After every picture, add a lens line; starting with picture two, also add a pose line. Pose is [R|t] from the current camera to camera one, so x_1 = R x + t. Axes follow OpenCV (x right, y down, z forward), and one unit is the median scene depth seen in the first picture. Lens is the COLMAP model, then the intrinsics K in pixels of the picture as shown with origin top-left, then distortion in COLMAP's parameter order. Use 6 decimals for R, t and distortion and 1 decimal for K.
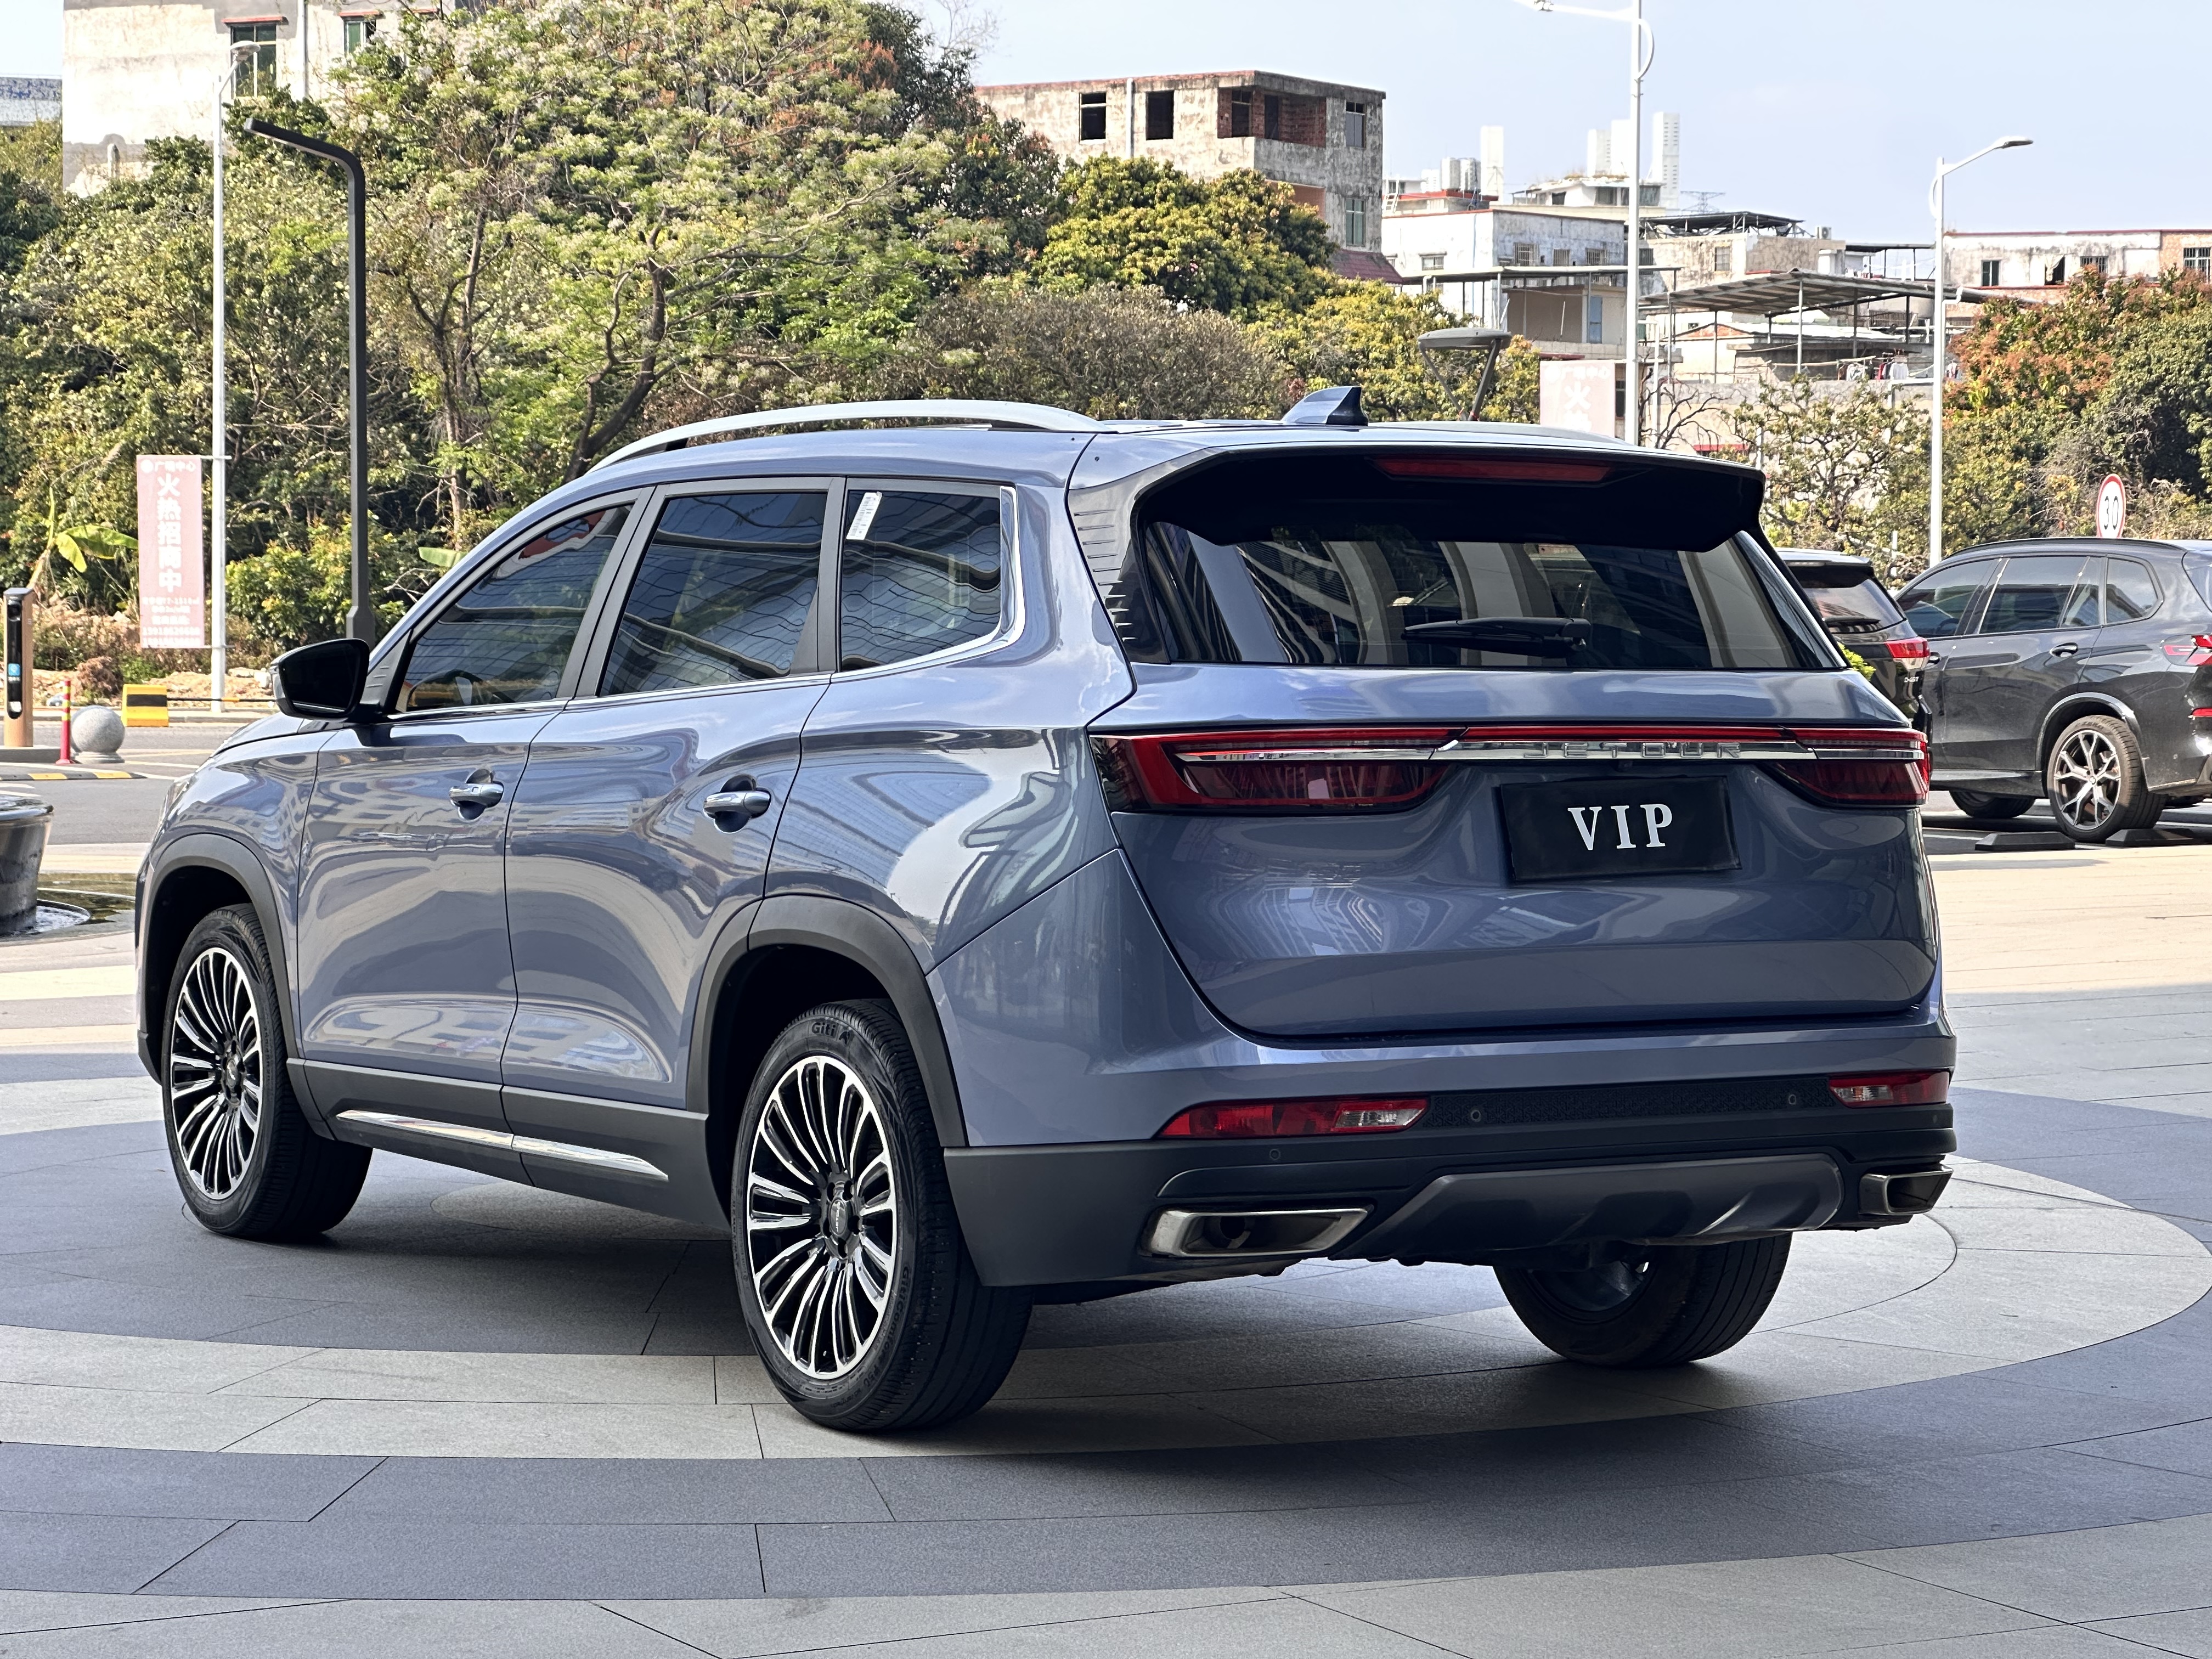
lens RADIAL K [[4908.4, 0, 1117.1], [0, 4908.4, 845.7], [0, 0, 1]] dist [0.136572, 0.000000]
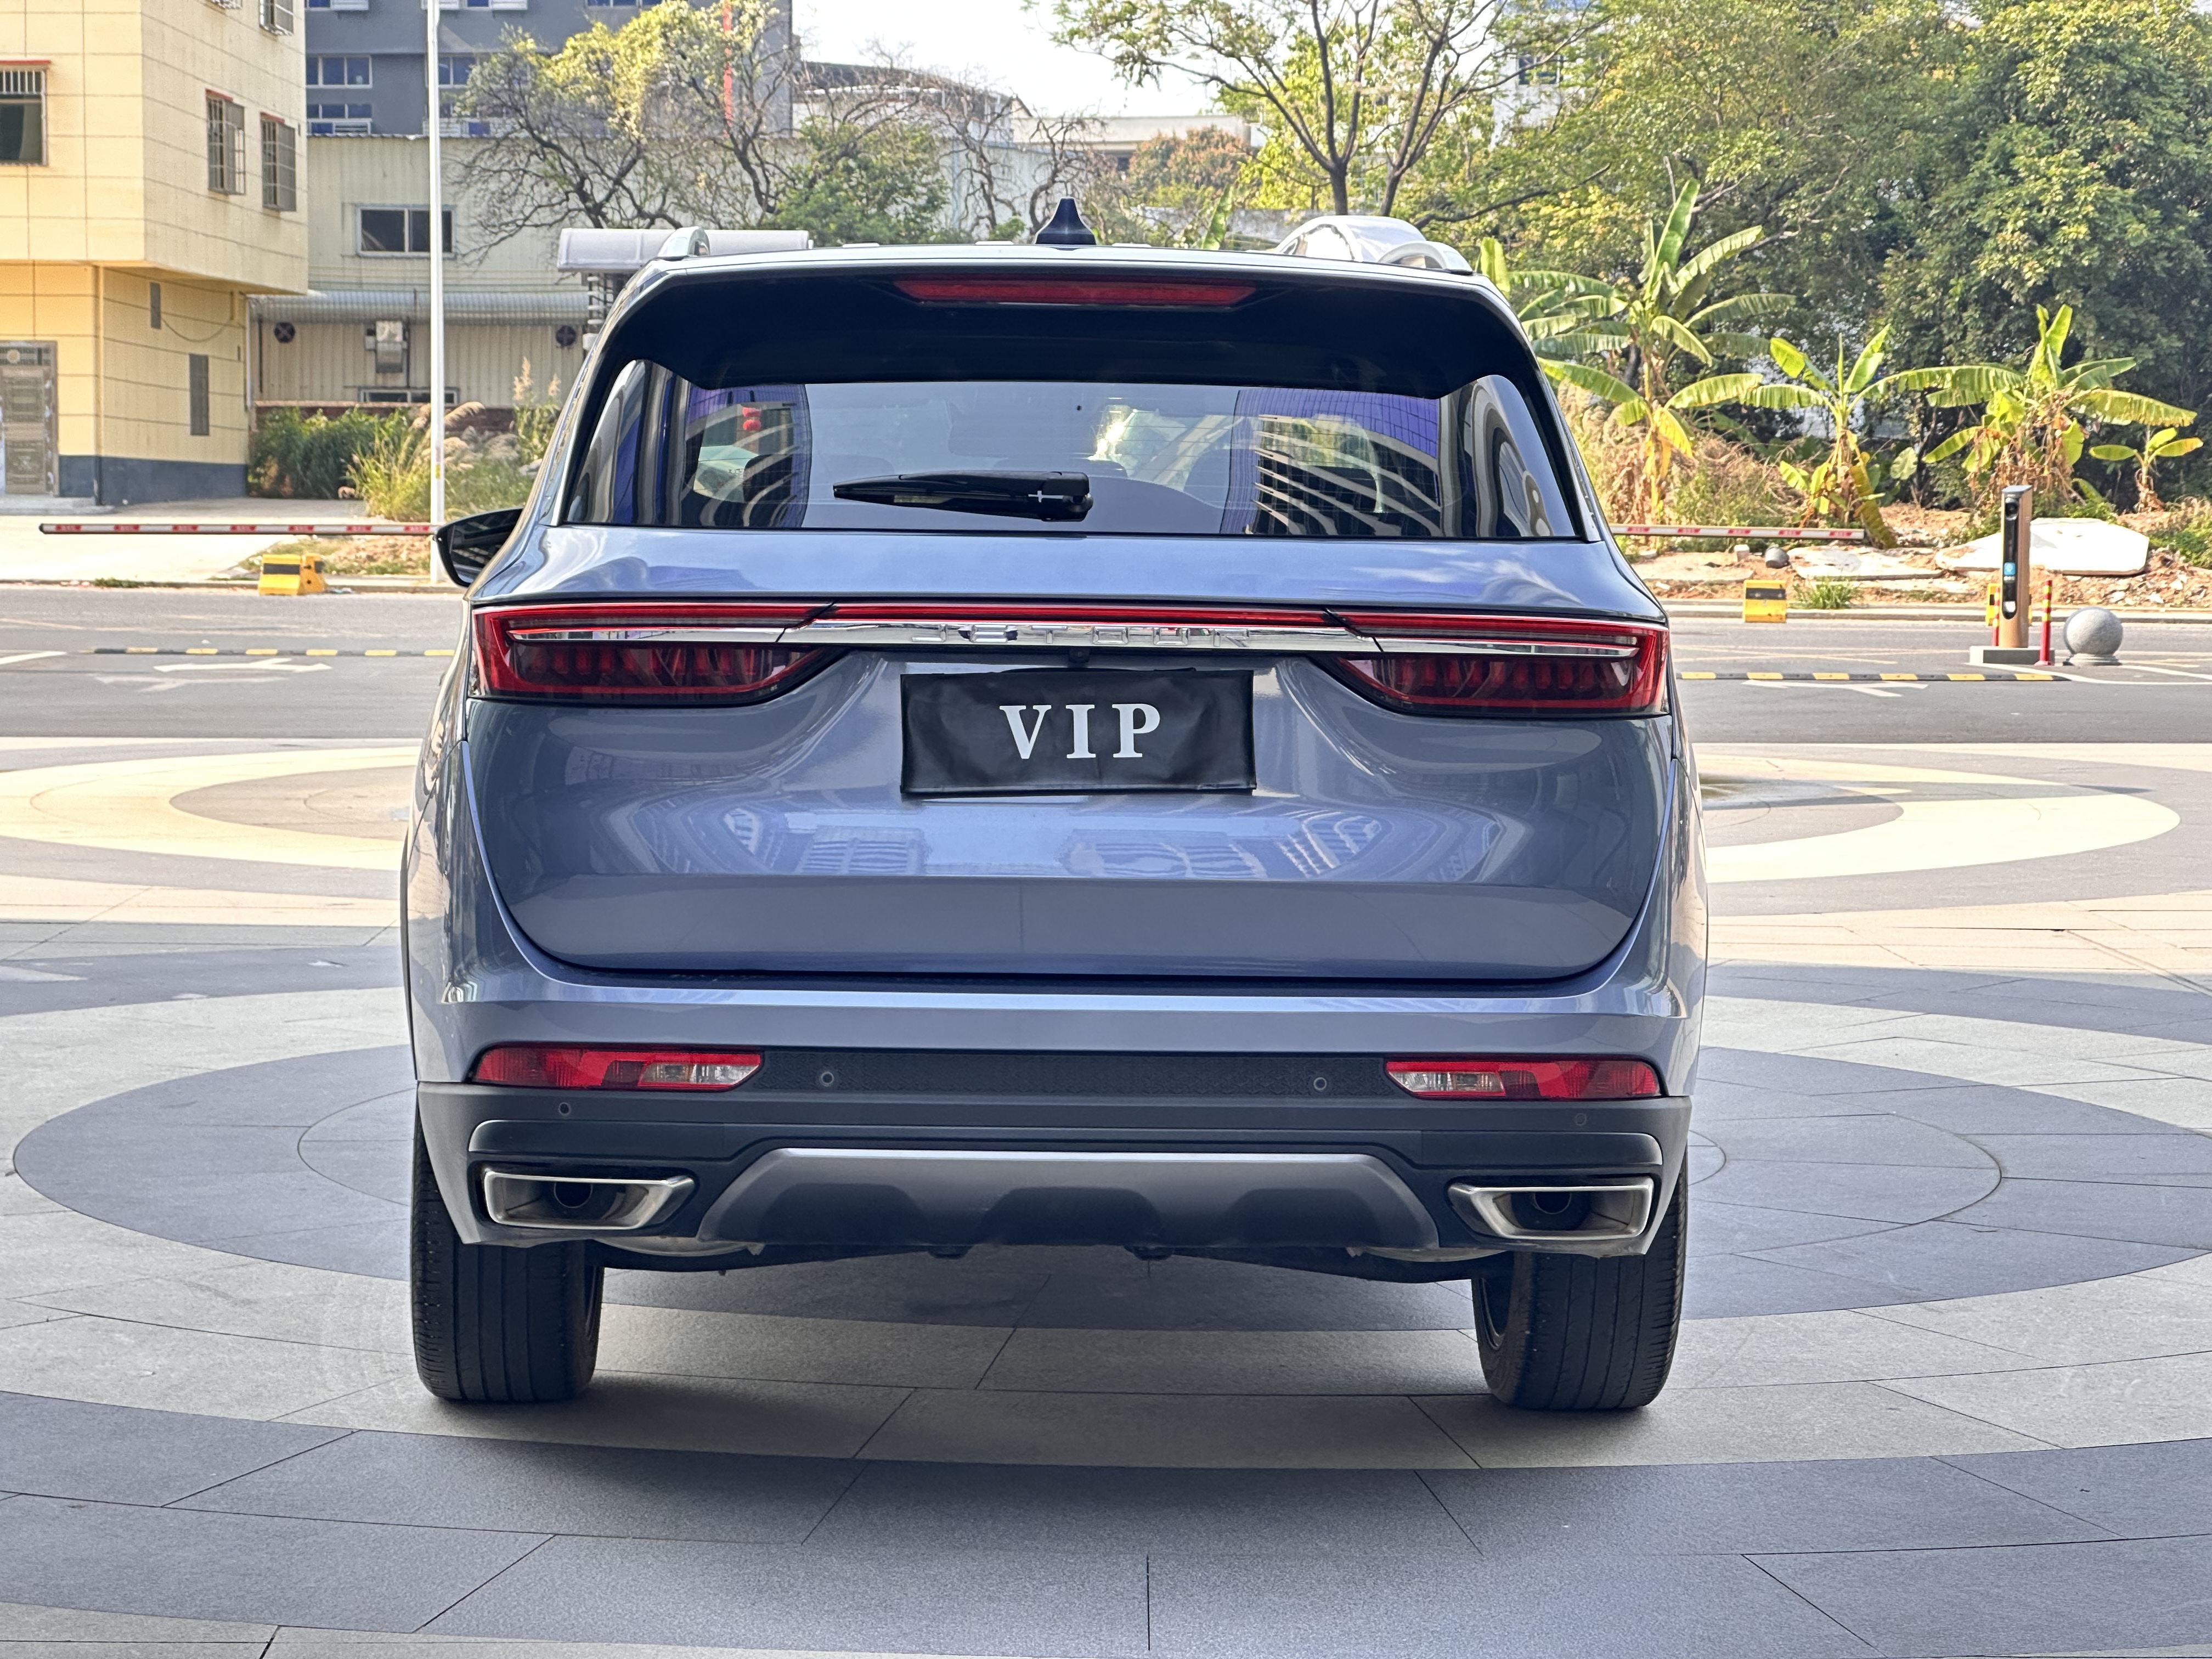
lens RADIAL K [[4908.4, 0, 1088.6], [0, 4908.4, 822.0], [0, 0, 1]] dist [0.136572, 0.000000]
pose [[0.864967, 0.032439, -0.500780, 0.111191], [-0.025421, 0.999460, 0.020834, -0.001275], [0.501185, -0.005290, 0.865324, 0.066824]]
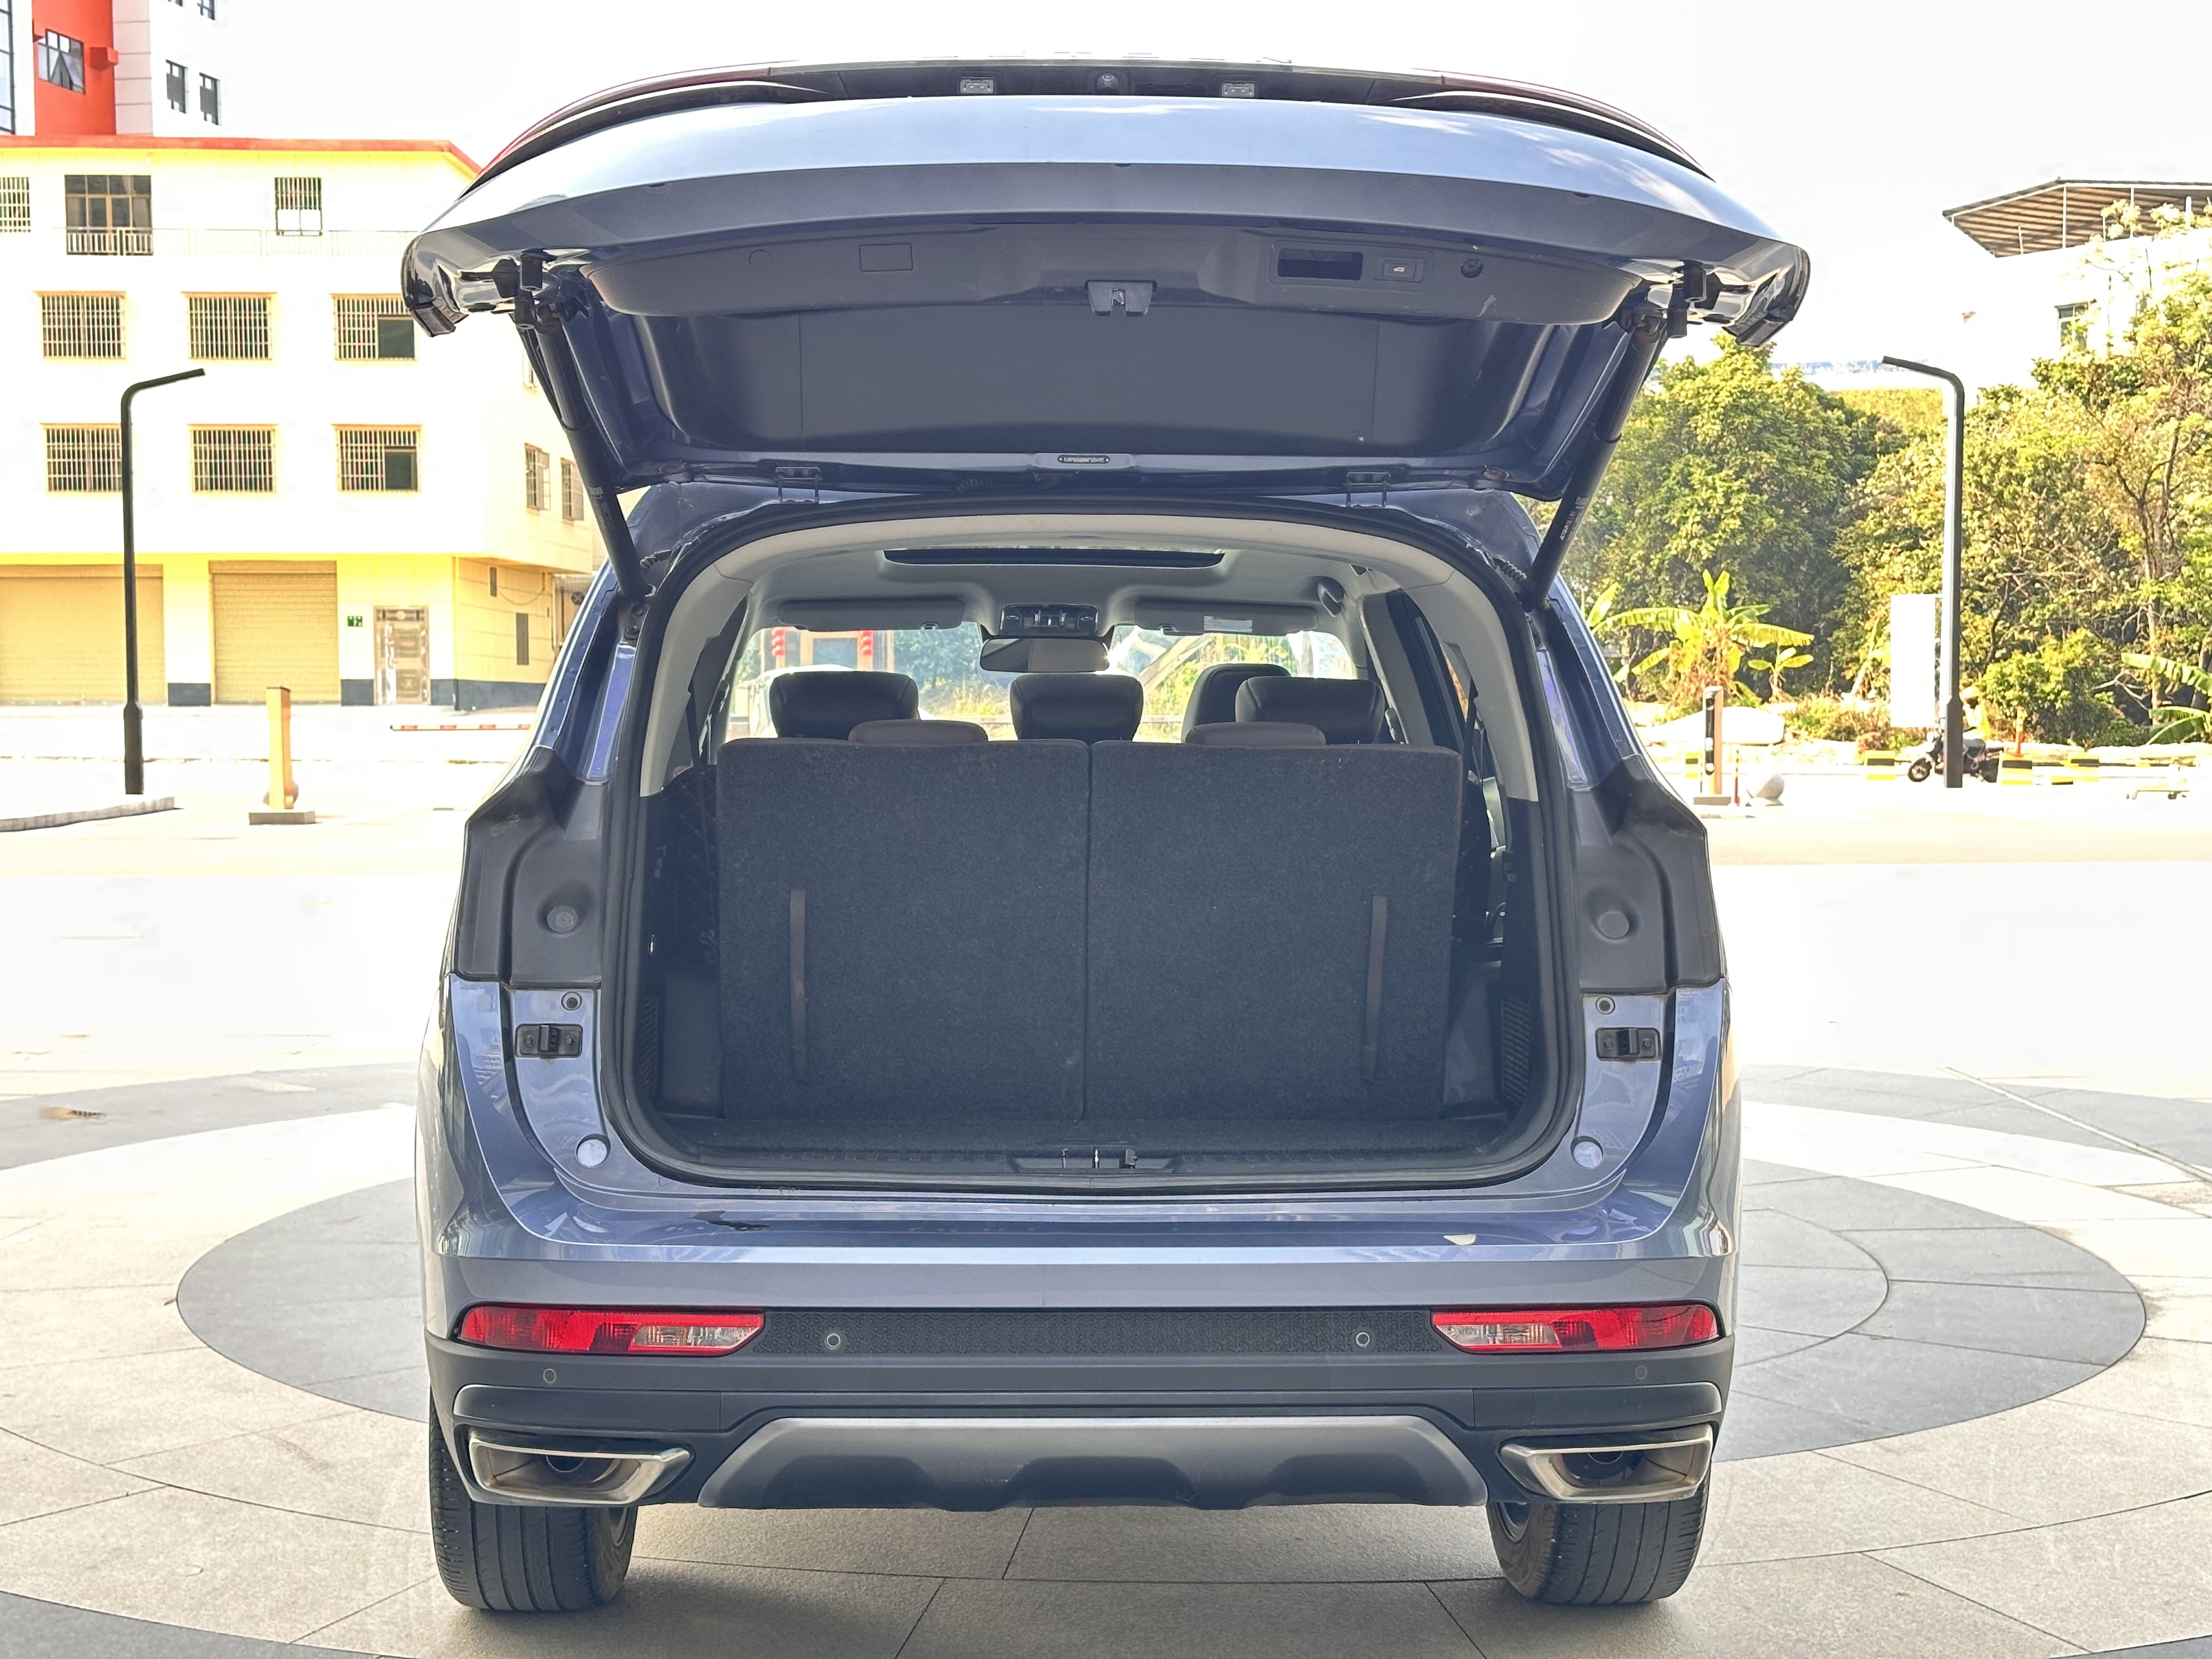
lens RADIAL K [[3032.9, 0, 1123.5], [0, 3032.9, 827.8], [0, 0, 1]] dist [0.096427, 0.000000]
pose [[0.869624, 0.012496, -0.493557, 0.073459], [-0.015818, 0.999872, -0.002555, -0.005121], [0.493461, 0.010029, 0.869710, 0.130857]]
